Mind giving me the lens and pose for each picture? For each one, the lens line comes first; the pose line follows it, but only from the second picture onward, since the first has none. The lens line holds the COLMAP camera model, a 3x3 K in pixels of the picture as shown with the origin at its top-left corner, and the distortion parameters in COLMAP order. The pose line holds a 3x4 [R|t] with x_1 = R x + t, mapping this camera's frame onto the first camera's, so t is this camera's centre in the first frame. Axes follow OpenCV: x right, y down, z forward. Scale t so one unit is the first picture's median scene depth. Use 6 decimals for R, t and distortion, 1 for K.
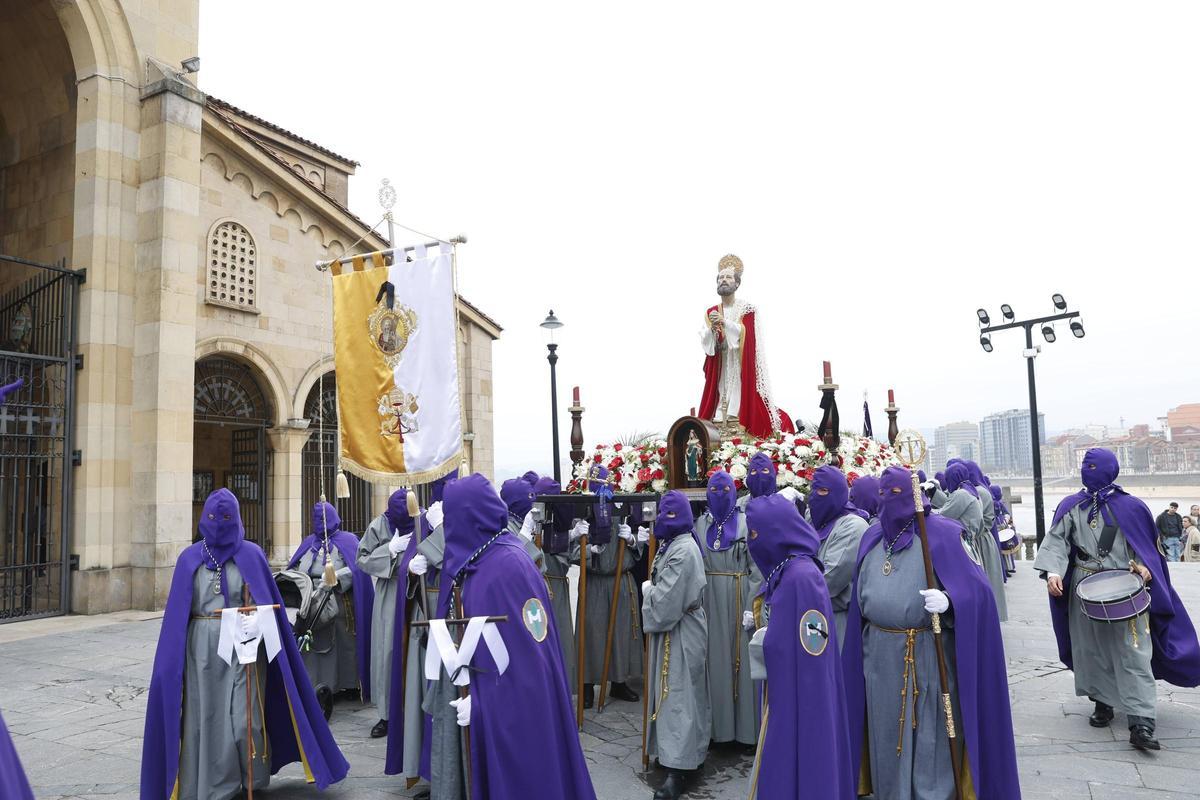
lens RADIAL K [[834.9, 0, 606.6], [0, 834.9, 412.0], [0, 0, 1]] dist [-0.087809, 0.063233]
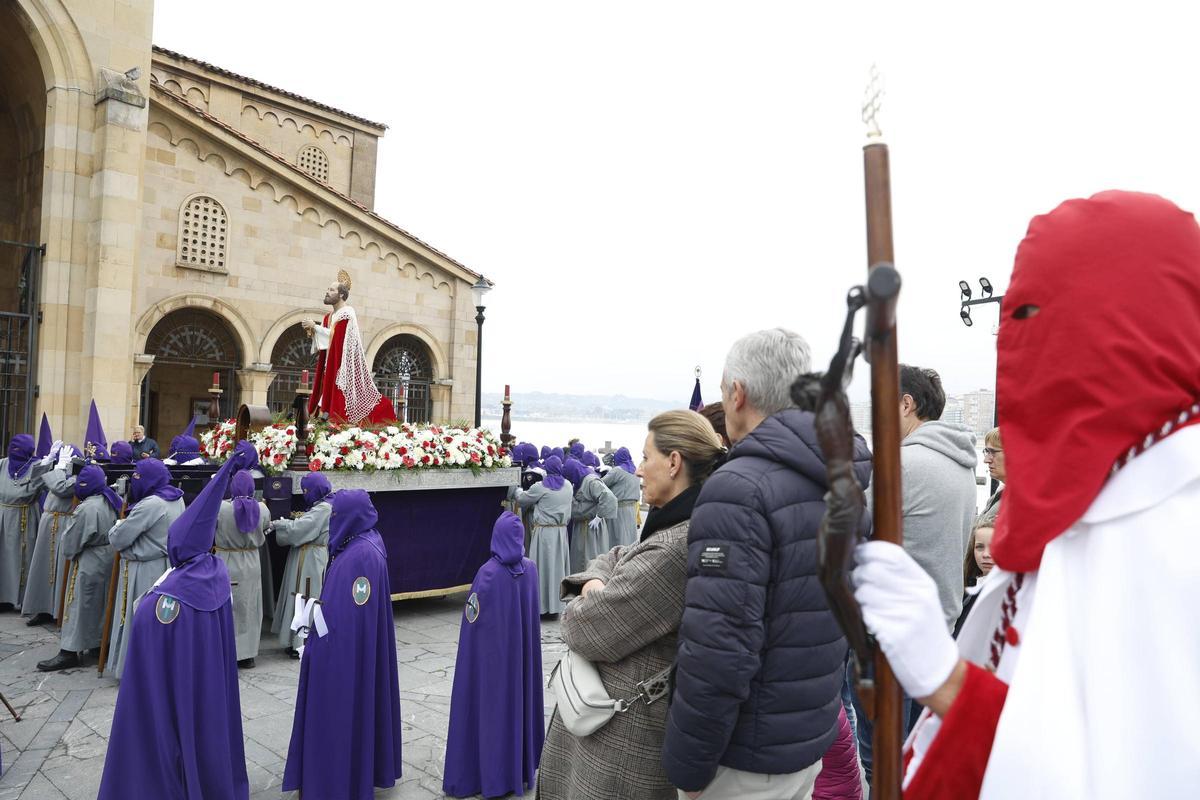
lens RADIAL K [[834.9, 0, 607.4], [0, 834.9, 408.3], [0, 0, 1]] dist [-0.087809, 0.063233]
pose [[0.973708, 0.067436, -0.217591, 0.395464], [-0.050241, 0.995231, 0.083617, -0.053810], [0.222192, -0.070487, 0.972452, -0.048972]]
